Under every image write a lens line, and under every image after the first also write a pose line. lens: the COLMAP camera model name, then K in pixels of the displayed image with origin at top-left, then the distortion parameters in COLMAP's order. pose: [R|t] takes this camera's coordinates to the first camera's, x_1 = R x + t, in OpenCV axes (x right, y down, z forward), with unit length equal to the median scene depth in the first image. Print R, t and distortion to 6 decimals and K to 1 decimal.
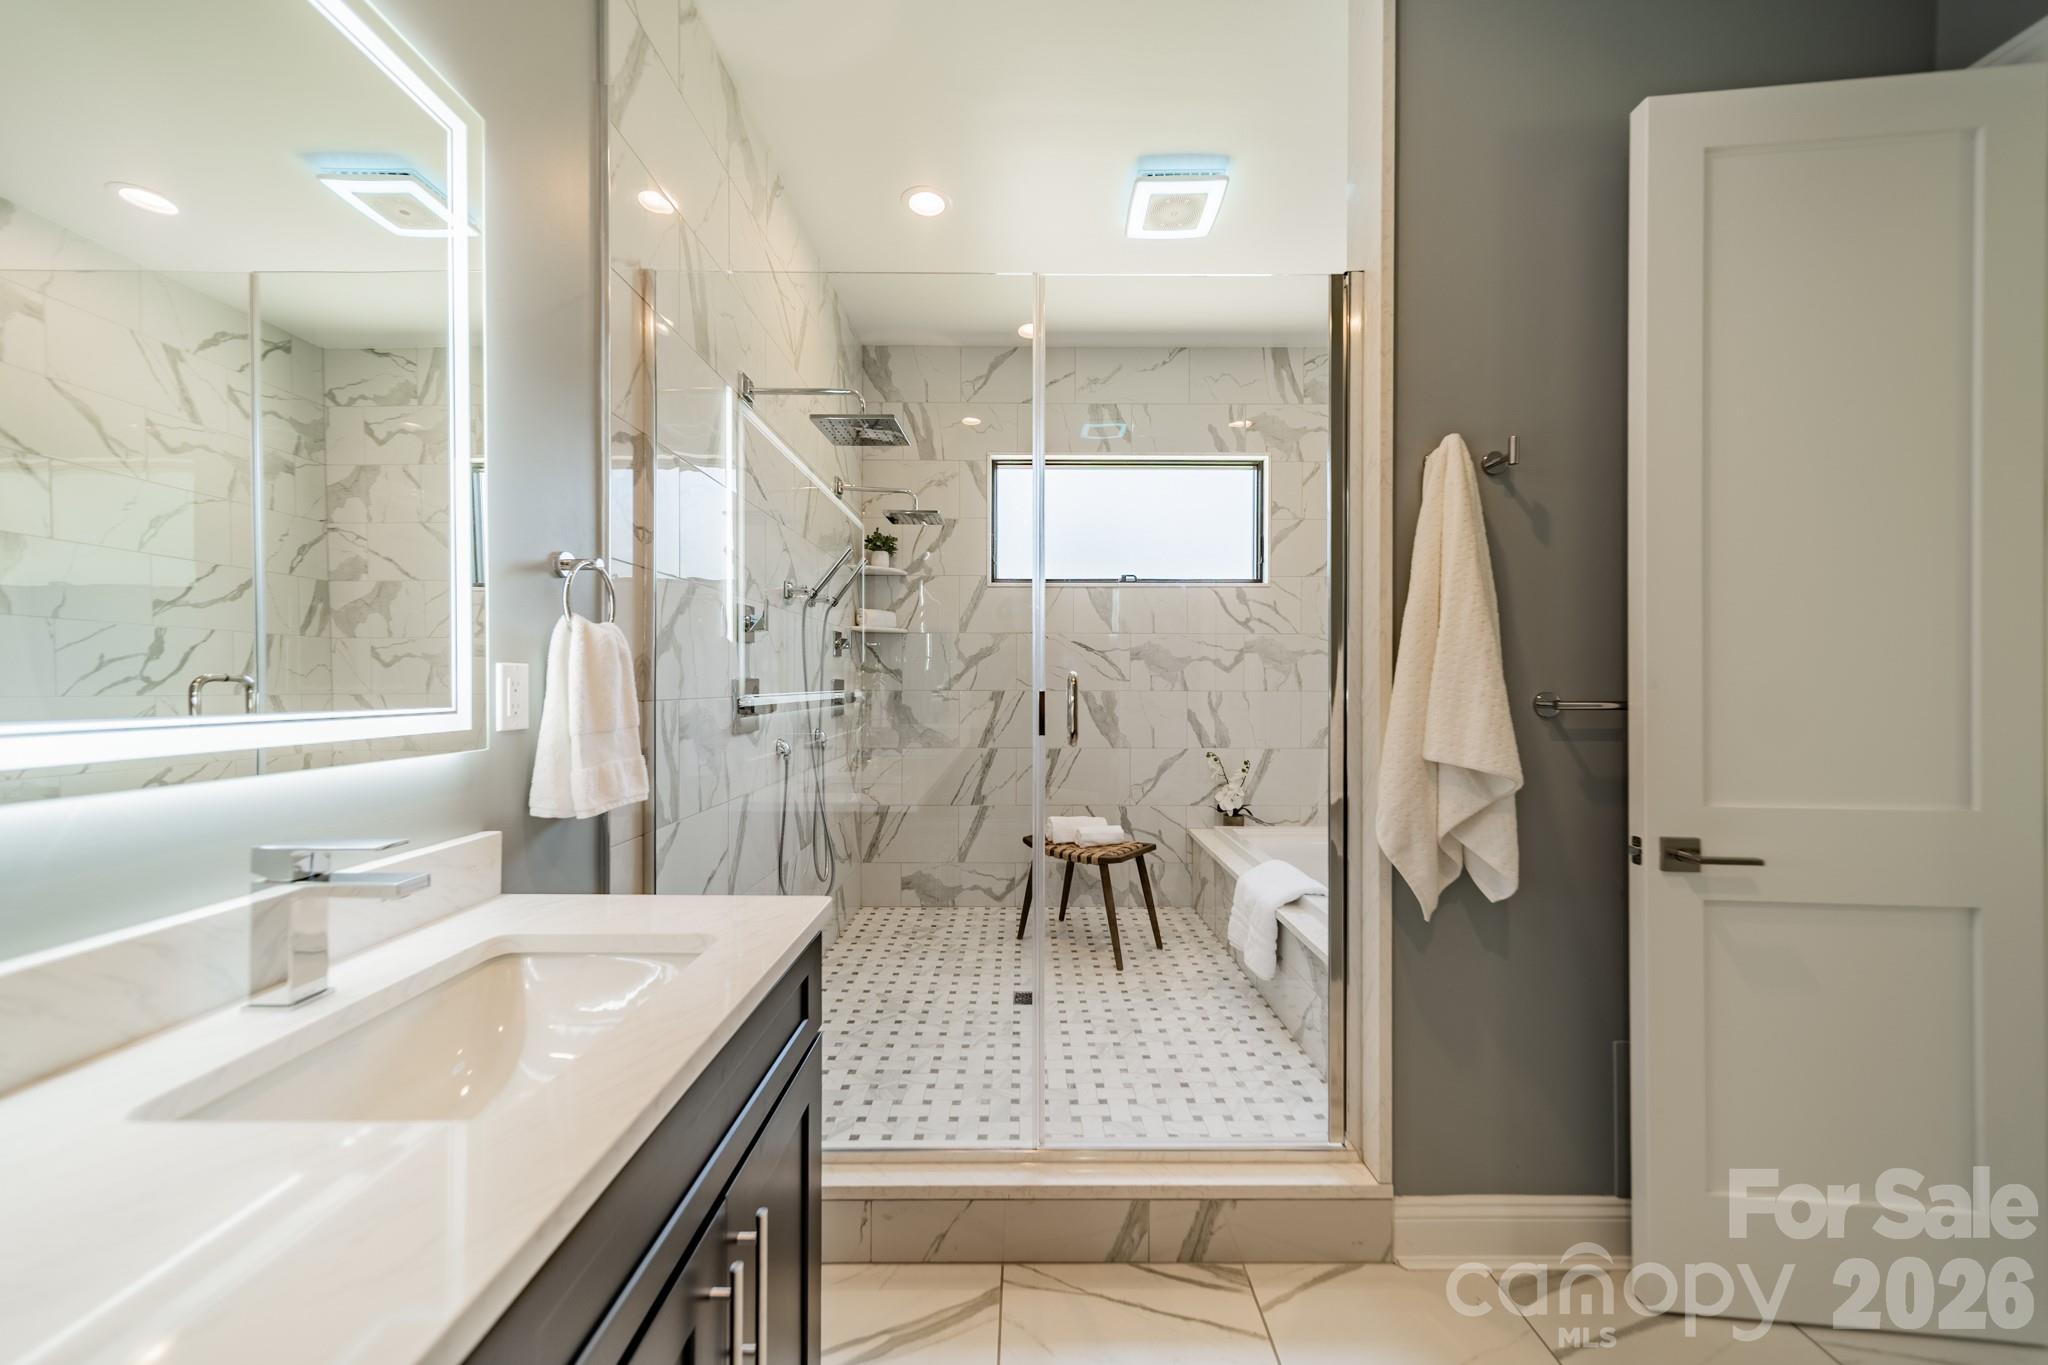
lens RADIAL K [[725.6, 0, 1028.9], [0, 725.6, 686.2], [0, 0, 1]] dist [0.007576, 0.000170]
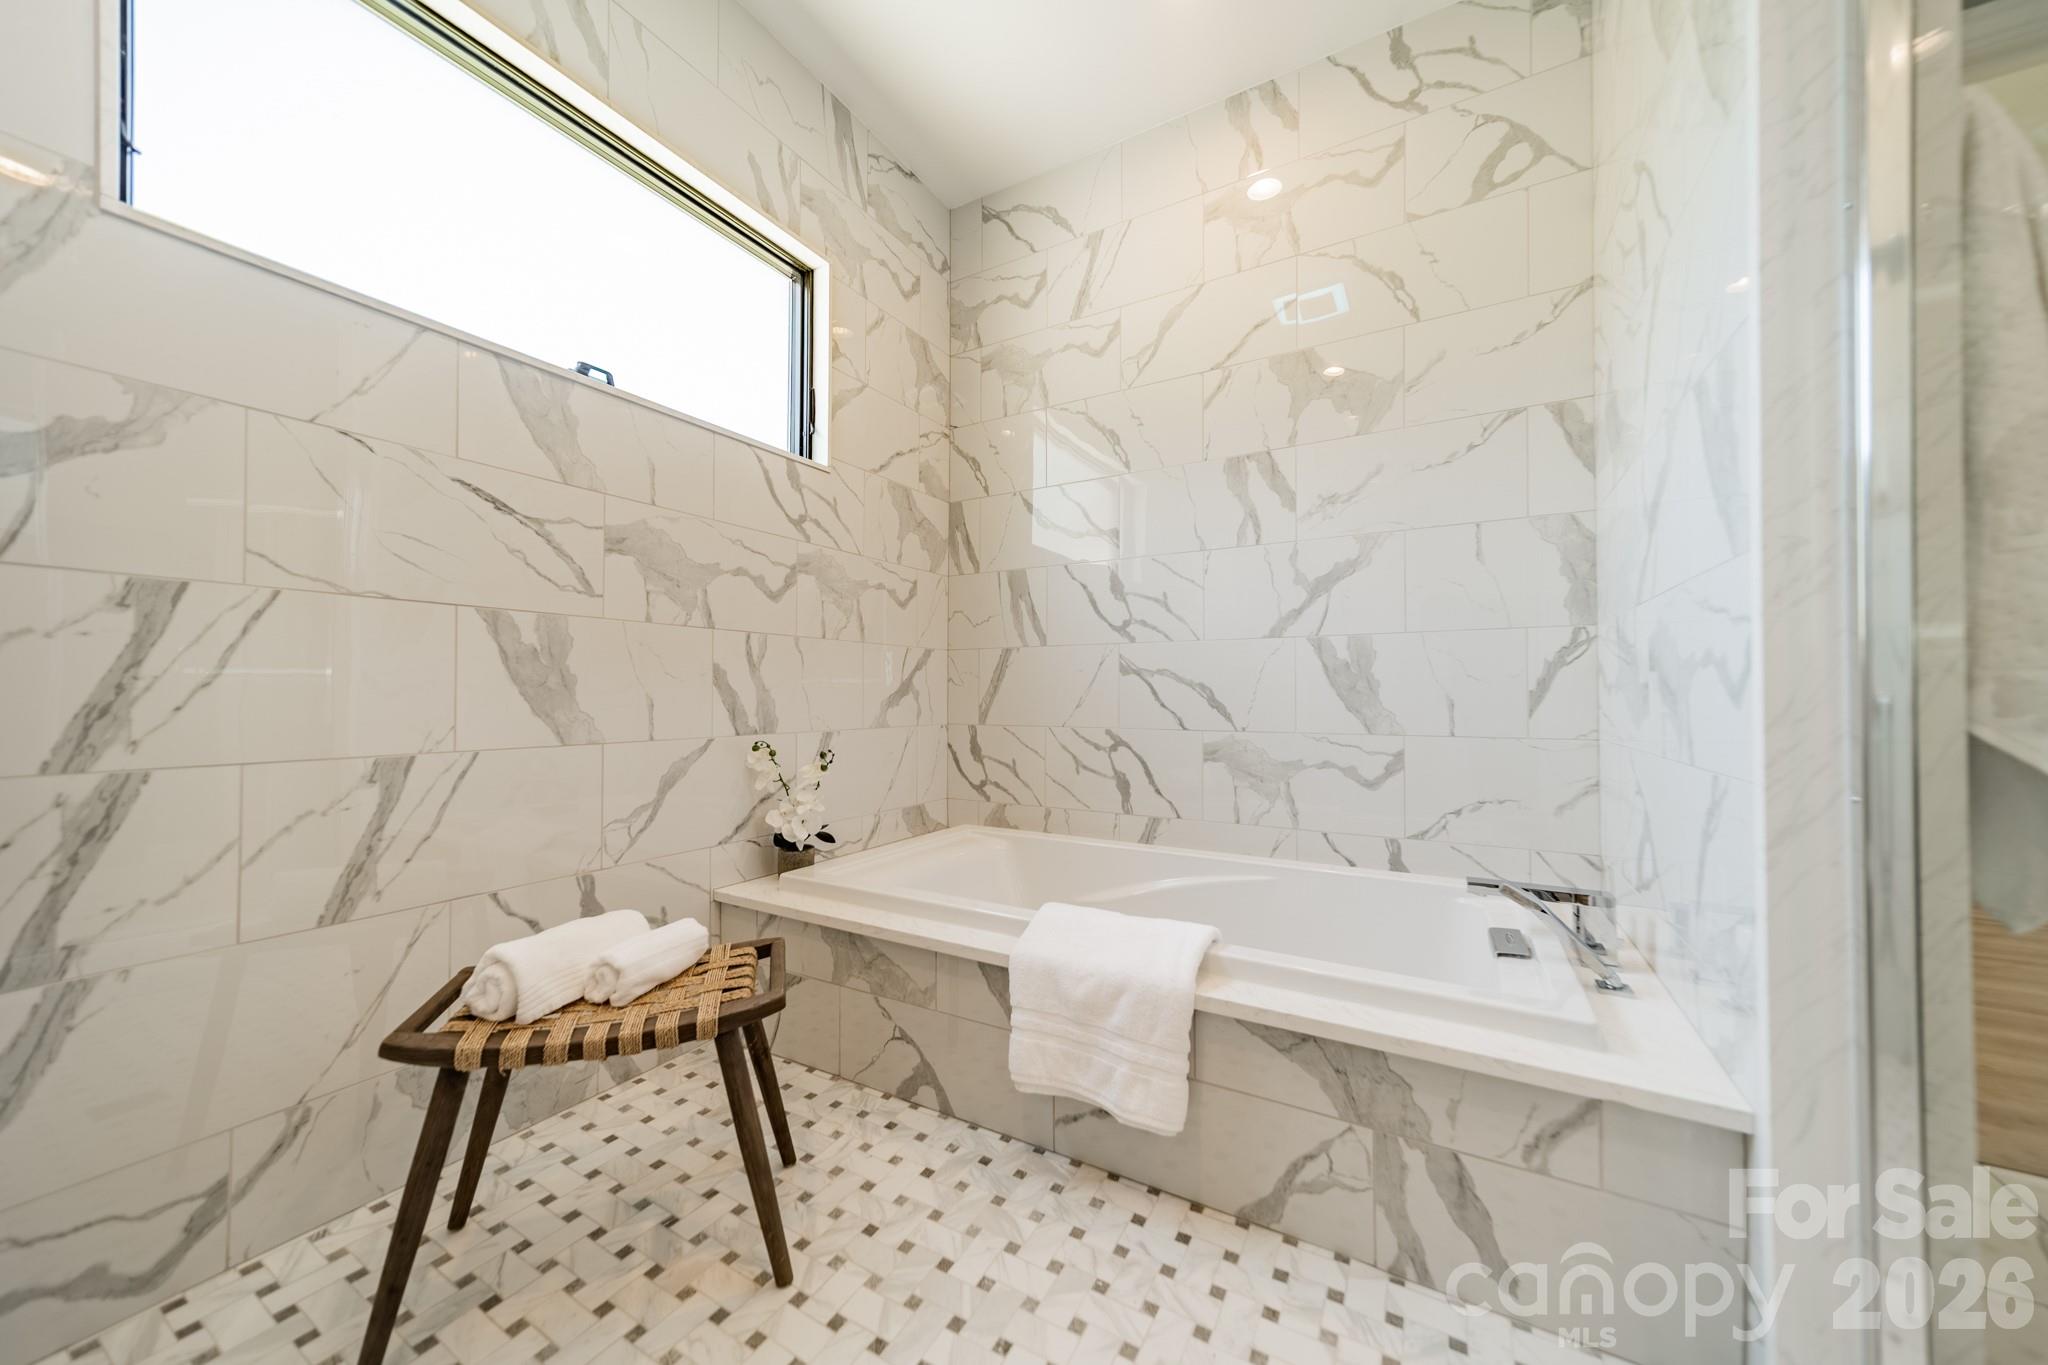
lens RADIAL K [[725.6, 0, 1028.9], [0, 725.6, 686.2], [0, 0, 1]] dist [0.007576, 0.000170]
pose [[0.504196, 0.009161, 0.863540, -0.121439], [0.003363, 0.999915, -0.012571, 0.055788], [-0.863583, 0.009242, 0.504123, 0.537514]]
